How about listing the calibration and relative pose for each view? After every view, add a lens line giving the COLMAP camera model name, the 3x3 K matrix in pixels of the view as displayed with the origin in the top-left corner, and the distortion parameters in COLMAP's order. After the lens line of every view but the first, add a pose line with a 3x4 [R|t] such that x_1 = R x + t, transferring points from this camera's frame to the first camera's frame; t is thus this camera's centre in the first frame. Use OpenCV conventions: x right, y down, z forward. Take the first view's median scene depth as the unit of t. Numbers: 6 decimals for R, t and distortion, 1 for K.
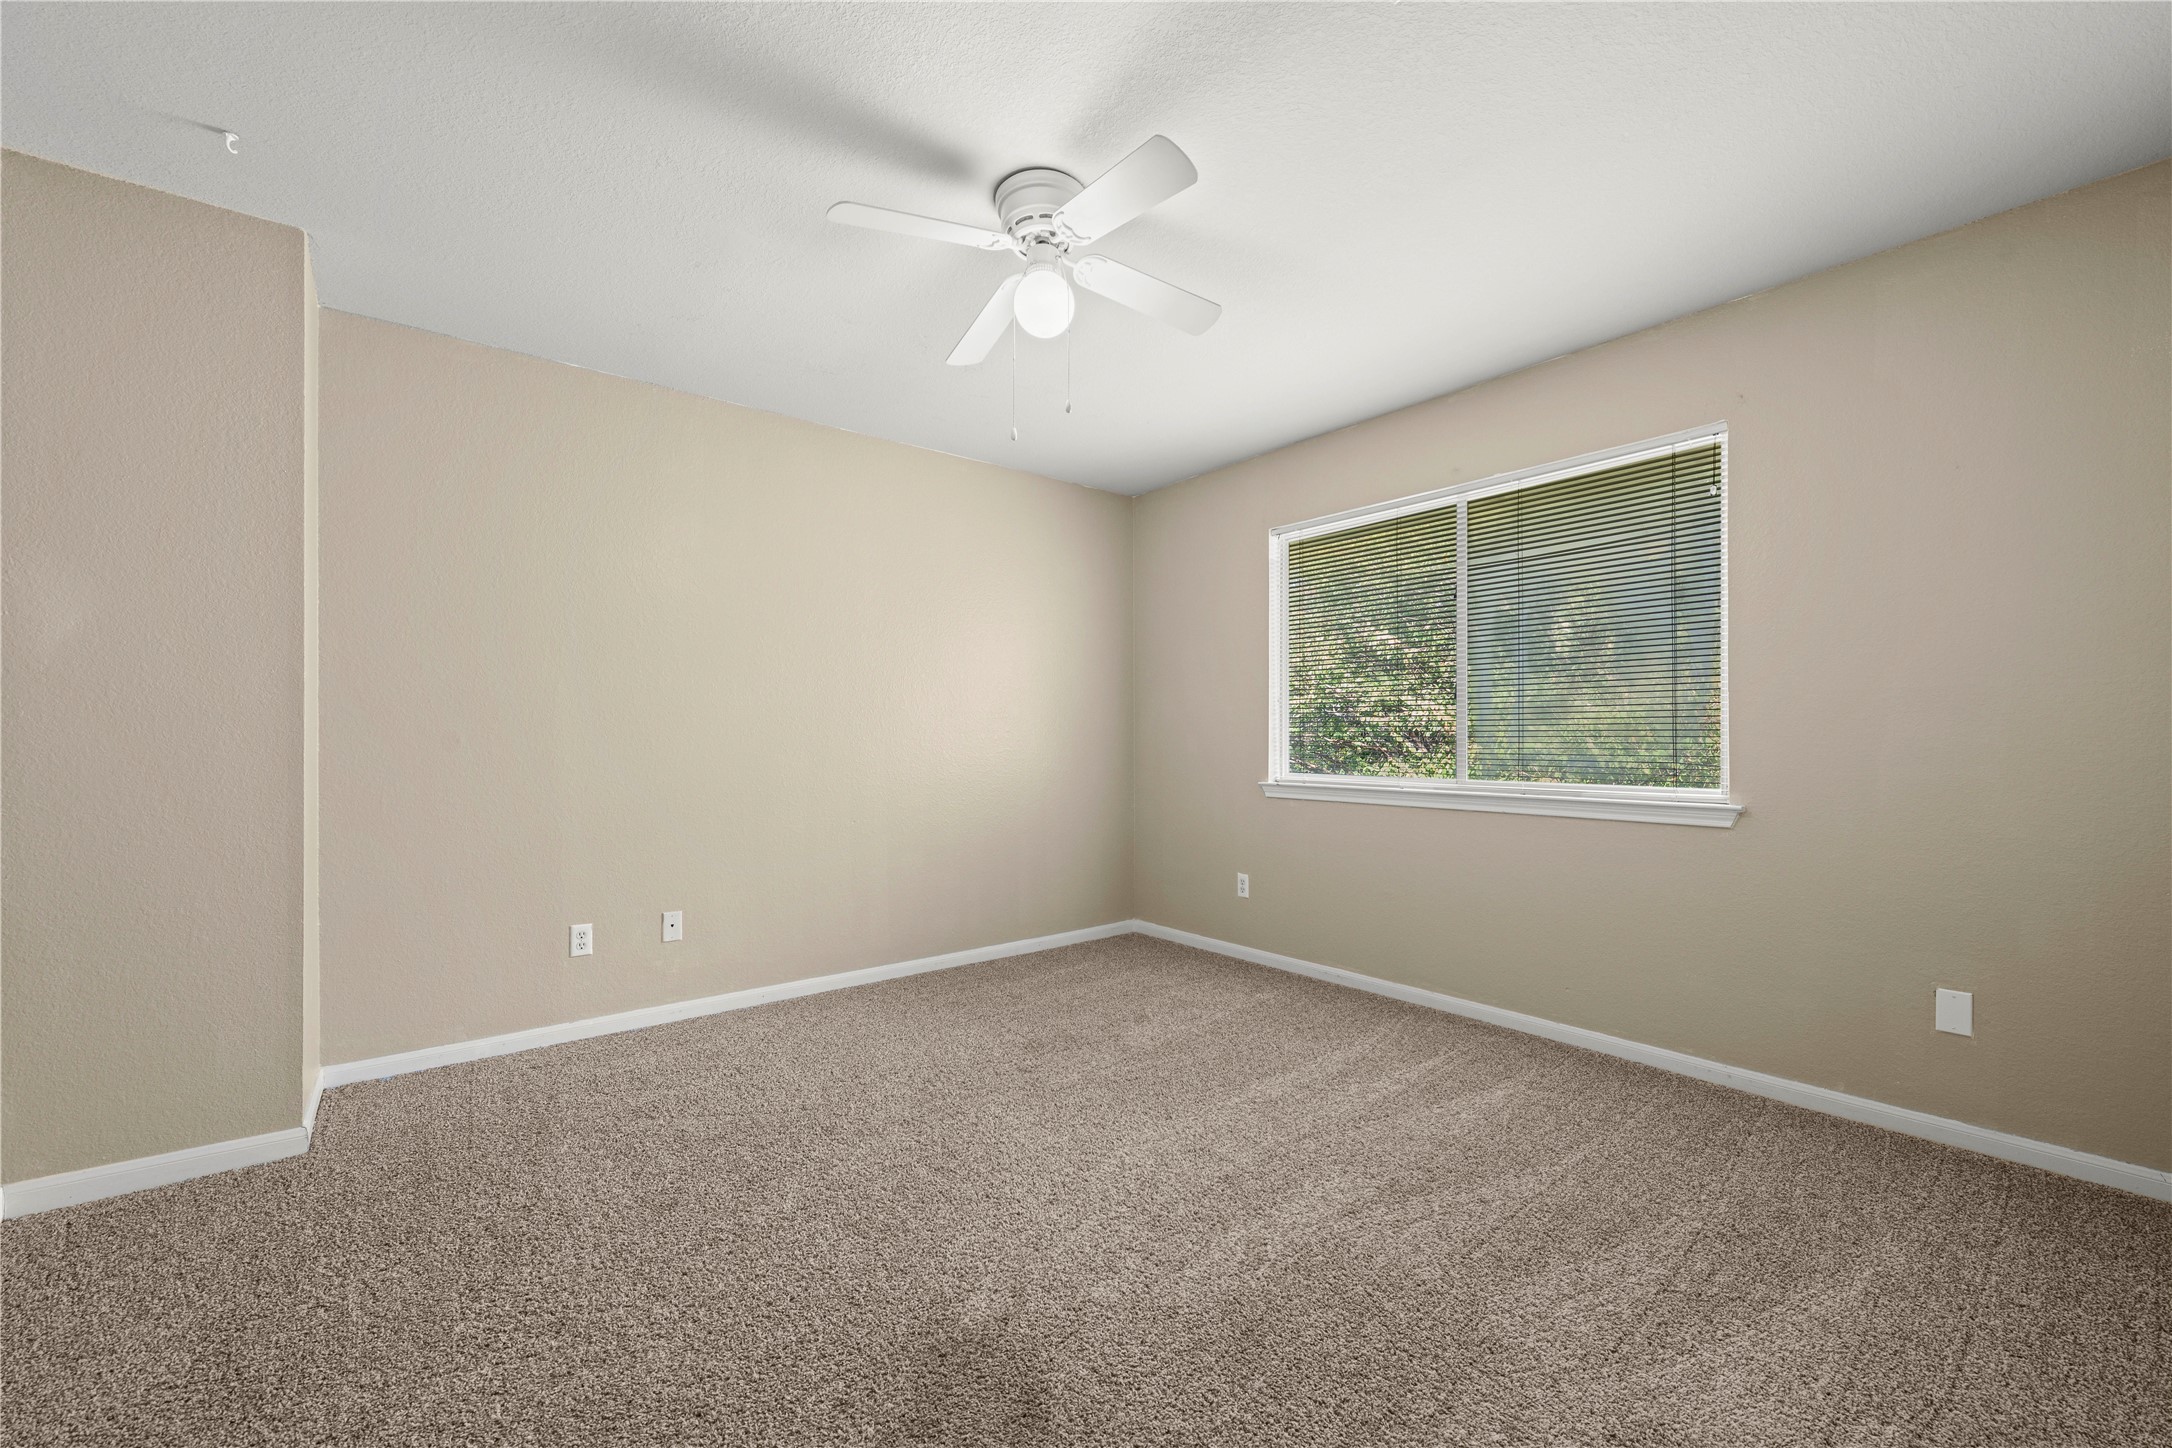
lens RADIAL K [[876.0, 0, 1086.0], [0, 876.0, 724.0], [0, 0, 1]] dist [0.025563, 0.000070]
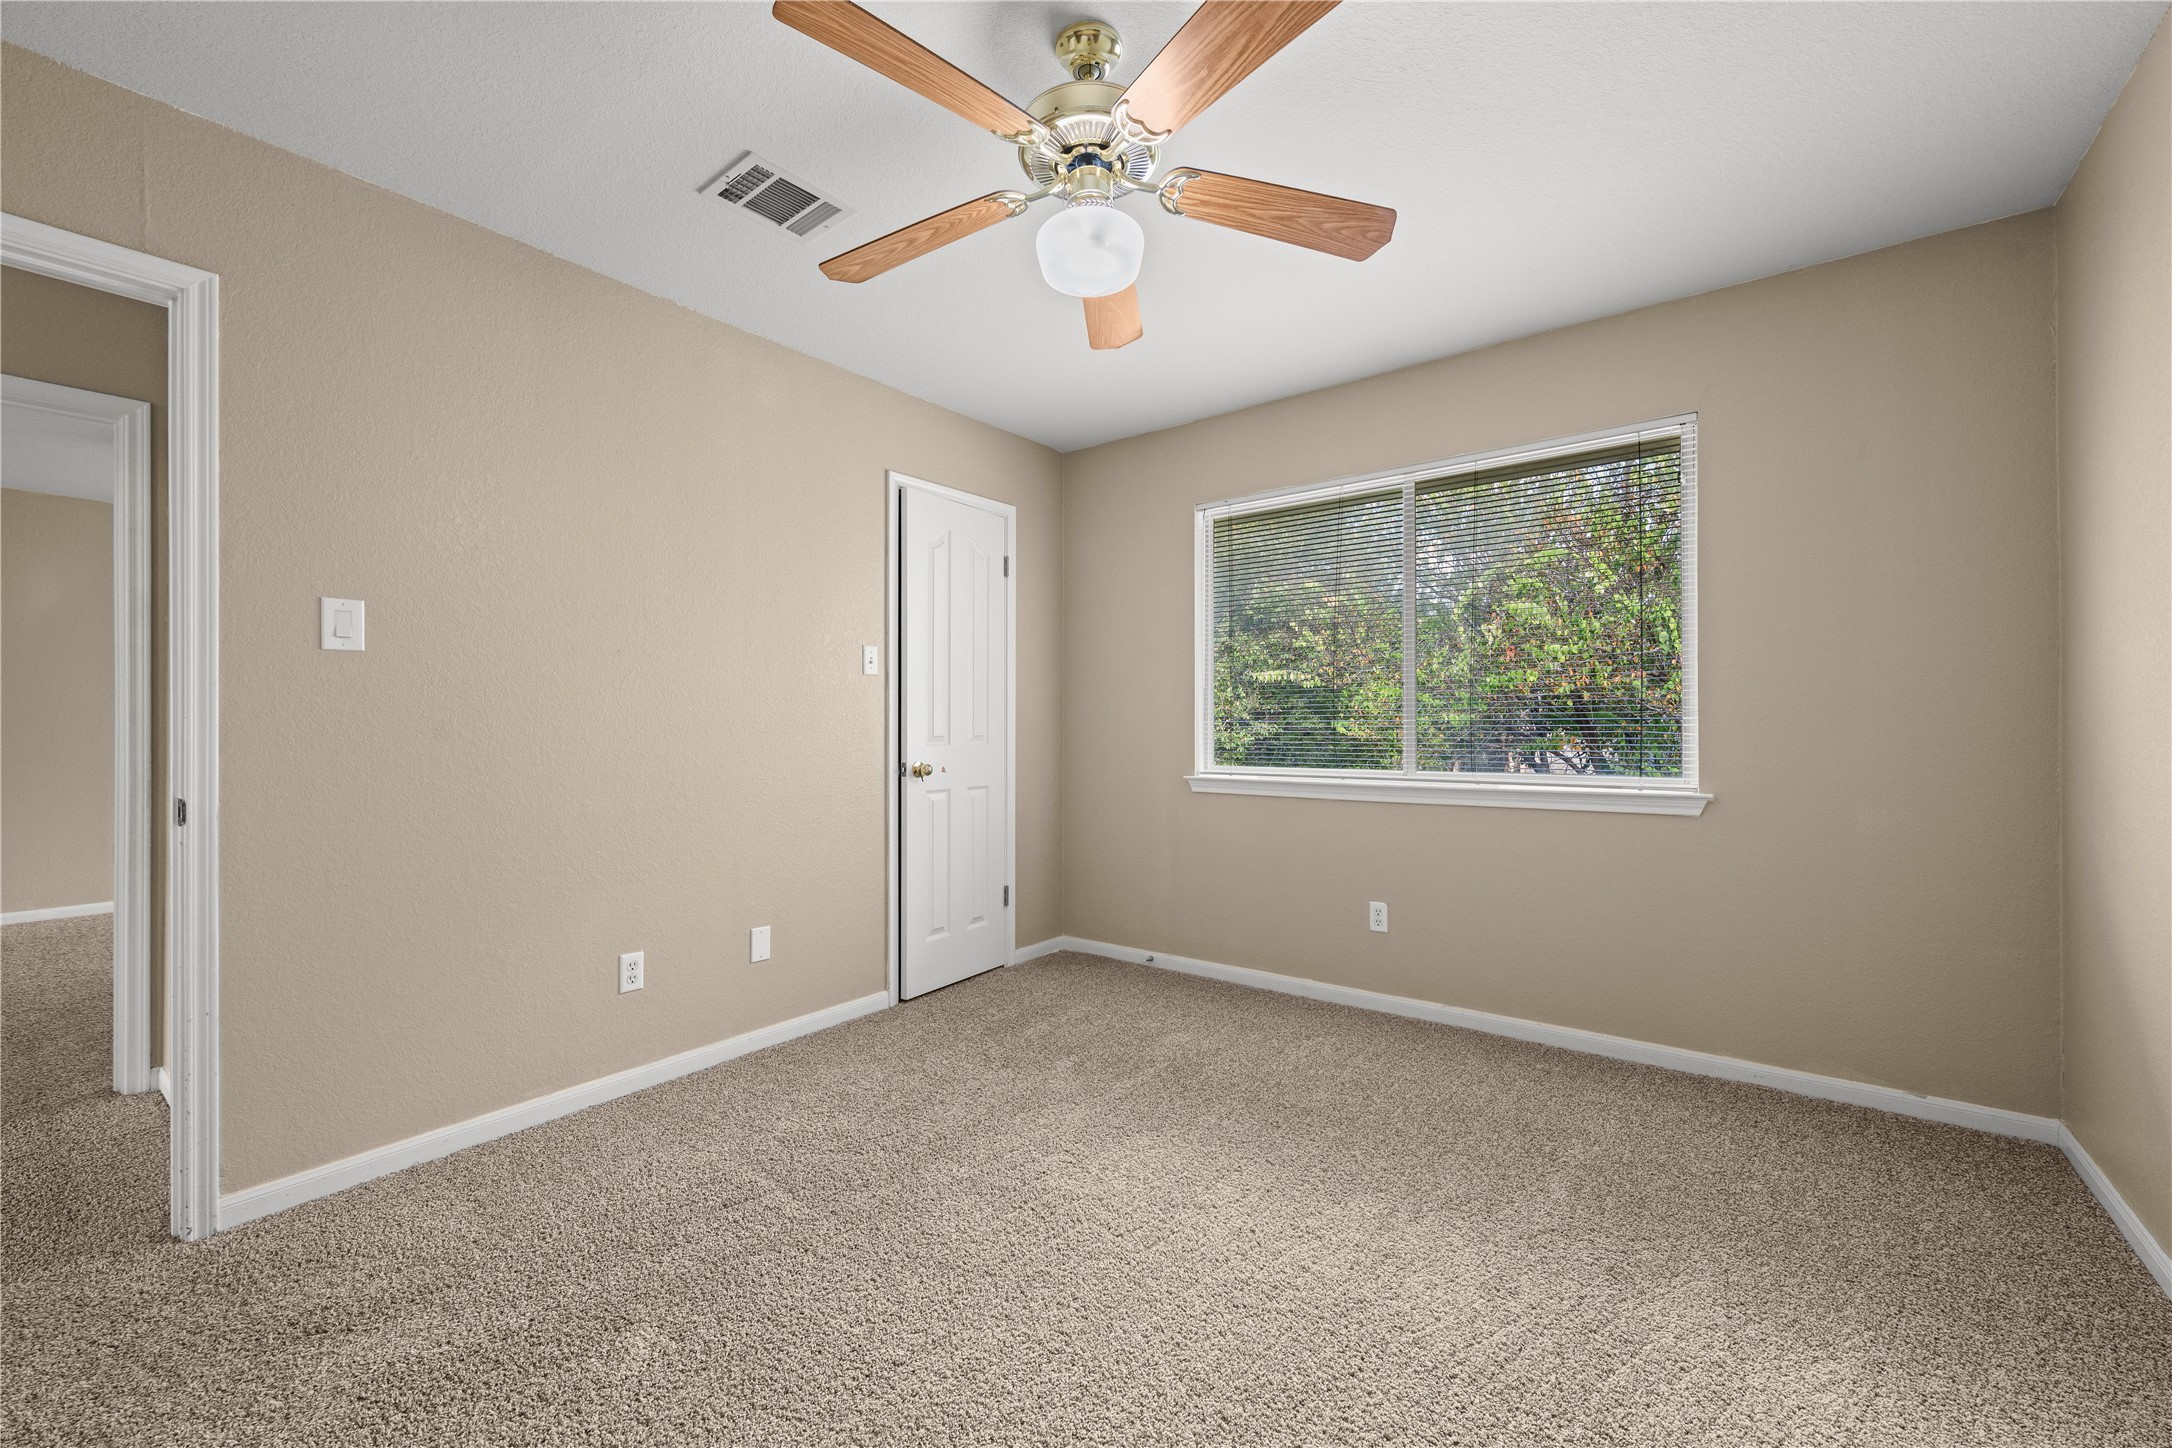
lens RADIAL K [[862.2, 0, 1086.0], [0, 862.2, 724.0], [0, 0, 1]] dist [0.000077, 0.000043]
pose [[0.972541, -0.000671, 0.232730, -0.136357], [-0.001738, 0.999947, 0.010145, 0.002133], [-0.232724, -0.010270, 0.972489, 0.166539]]
